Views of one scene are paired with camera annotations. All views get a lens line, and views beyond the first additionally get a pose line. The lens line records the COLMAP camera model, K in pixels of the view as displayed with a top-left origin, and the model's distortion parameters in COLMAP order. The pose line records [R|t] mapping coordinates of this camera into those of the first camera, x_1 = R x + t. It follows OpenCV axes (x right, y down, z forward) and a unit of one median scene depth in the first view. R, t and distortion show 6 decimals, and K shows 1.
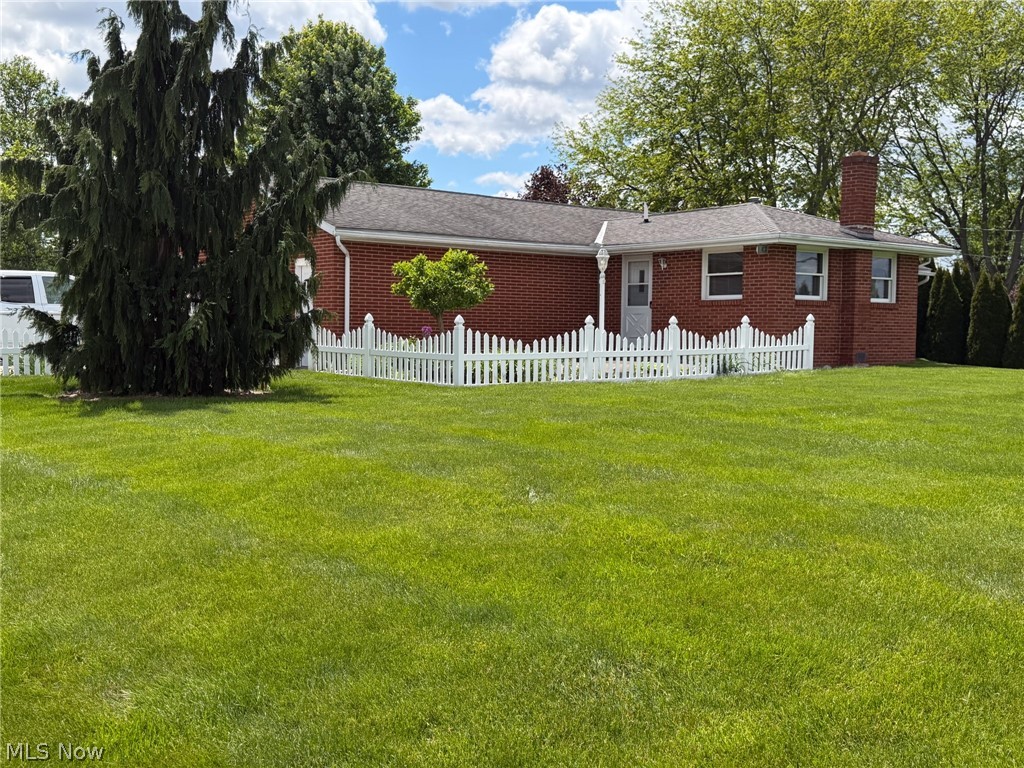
lens RADIAL K [[1177.5, 0, 512.9], [0, 1177.5, 412.6], [0, 0, 1]] dist [0.074103, 0.030776]
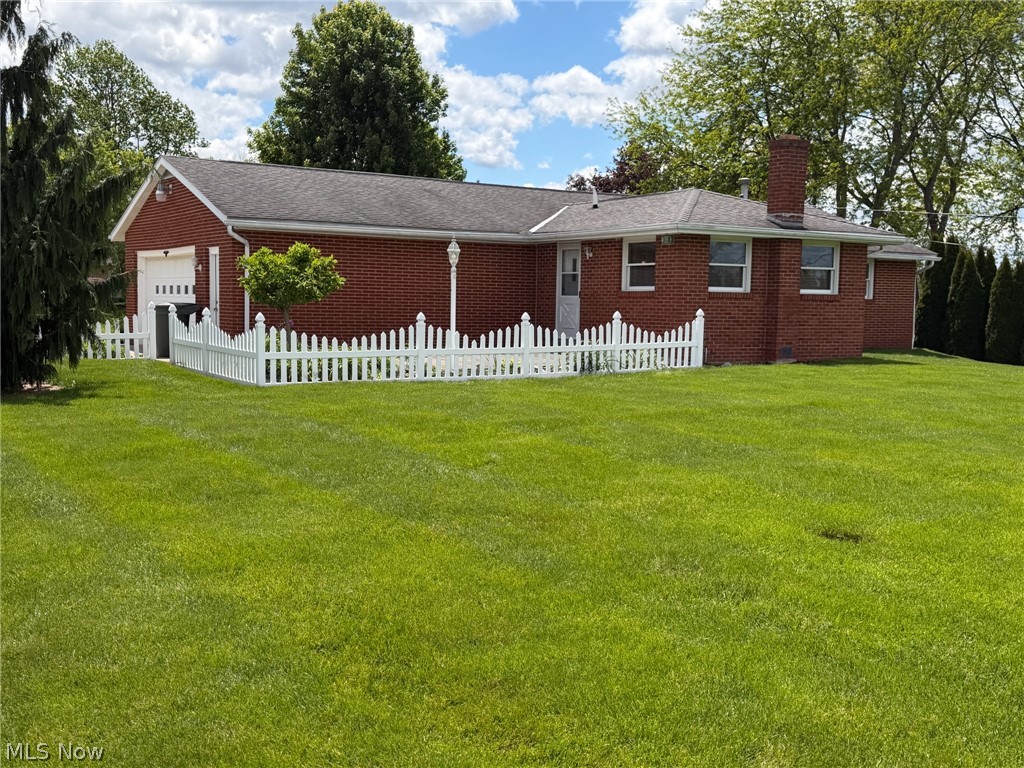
lens RADIAL K [[1172.0, 0, 512.0], [0, 1172.0, 384.0], [0, 0, 1]] dist [0.185420, -0.410654]
pose [[0.992080, 0.016364, -0.124535, 0.192264], [-0.016321, 0.999866, 0.001367, -0.019146], [0.124541, 0.000676, 0.992214, 0.035983]]
